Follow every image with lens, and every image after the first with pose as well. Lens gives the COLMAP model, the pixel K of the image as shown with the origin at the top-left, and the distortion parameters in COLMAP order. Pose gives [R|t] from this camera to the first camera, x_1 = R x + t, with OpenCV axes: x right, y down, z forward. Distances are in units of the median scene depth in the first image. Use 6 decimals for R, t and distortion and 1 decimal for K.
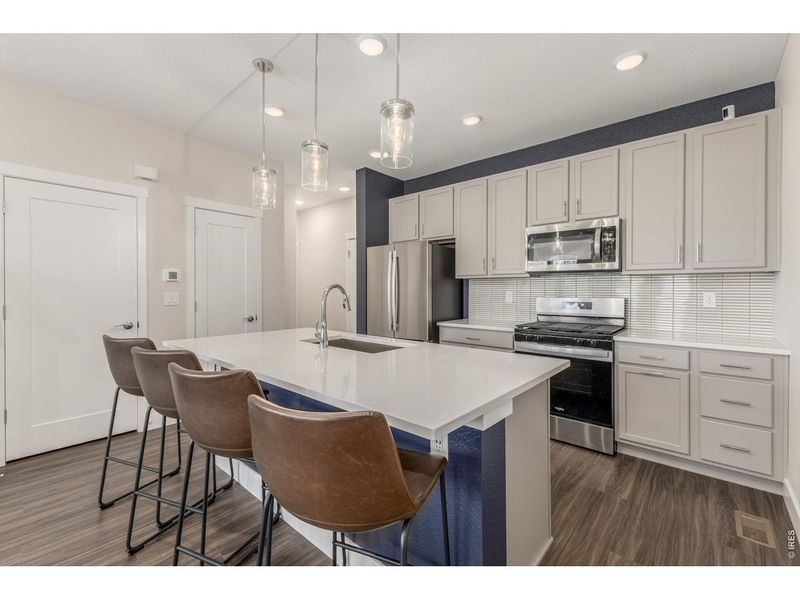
lens RADIAL K [[345.2, 0, 406.2], [0, 345.2, 295.0], [0, 0, 1]] dist [0.001585, -0.000244]
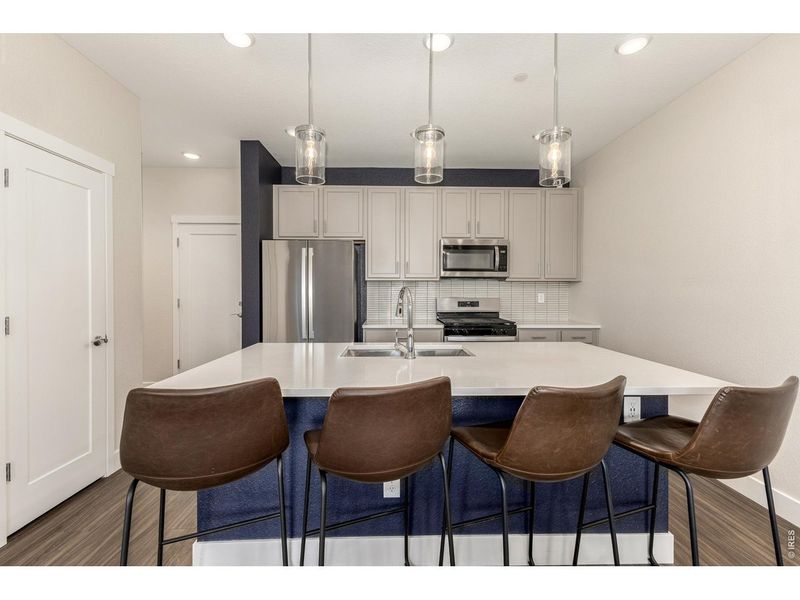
lens RADIAL K [[345.2, 0, 406.2], [0, 345.2, 295.0], [0, 0, 1]] dist [0.001585, -0.000244]
pose [[0.736599, -0.007338, 0.676290, -0.607663], [0.011415, 0.999934, -0.001584, -0.003983], [-0.676234, 0.008886, 0.736633, 0.253303]]
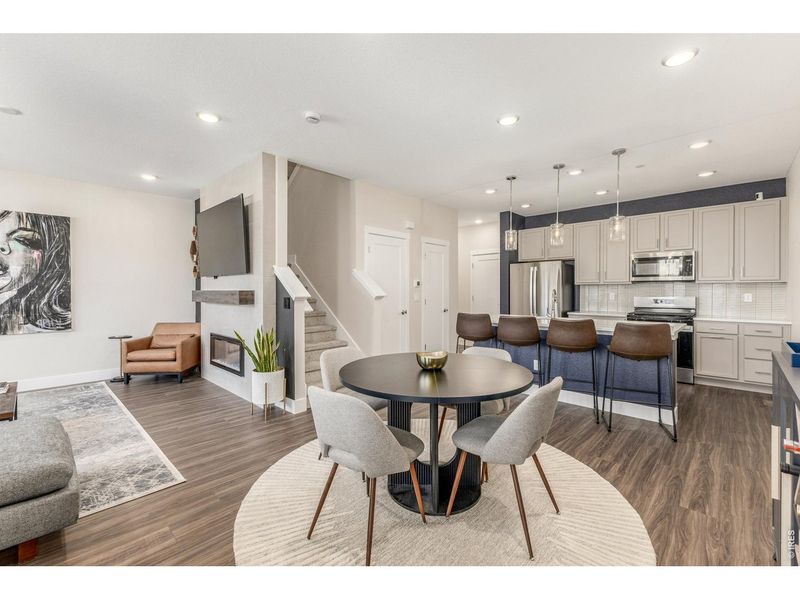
lens RADIAL K [[345.2, 0, 406.2], [0, 345.2, 295.0], [0, 0, 1]] dist [0.001585, -0.000244]
pose [[0.999015, -0.000839, -0.044358, -0.734681], [0.000753, 0.999998, -0.001964, 0.002184], [0.044359, 0.001929, 0.999014, -0.783142]]
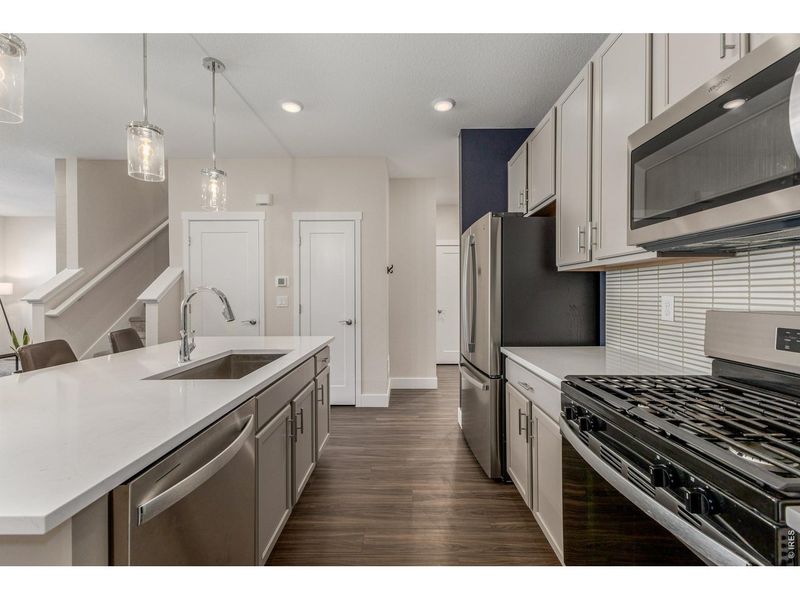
lens RADIAL K [[345.2, 0, 406.2], [0, 345.2, 295.0], [0, 0, 1]] dist [0.001585, -0.000244]
pose [[0.659407, -0.000007, -0.751786, 0.543756], [-0.006142, 0.999967, -0.005396, -0.007837], [0.751761, 0.008175, 0.659385, 0.607994]]
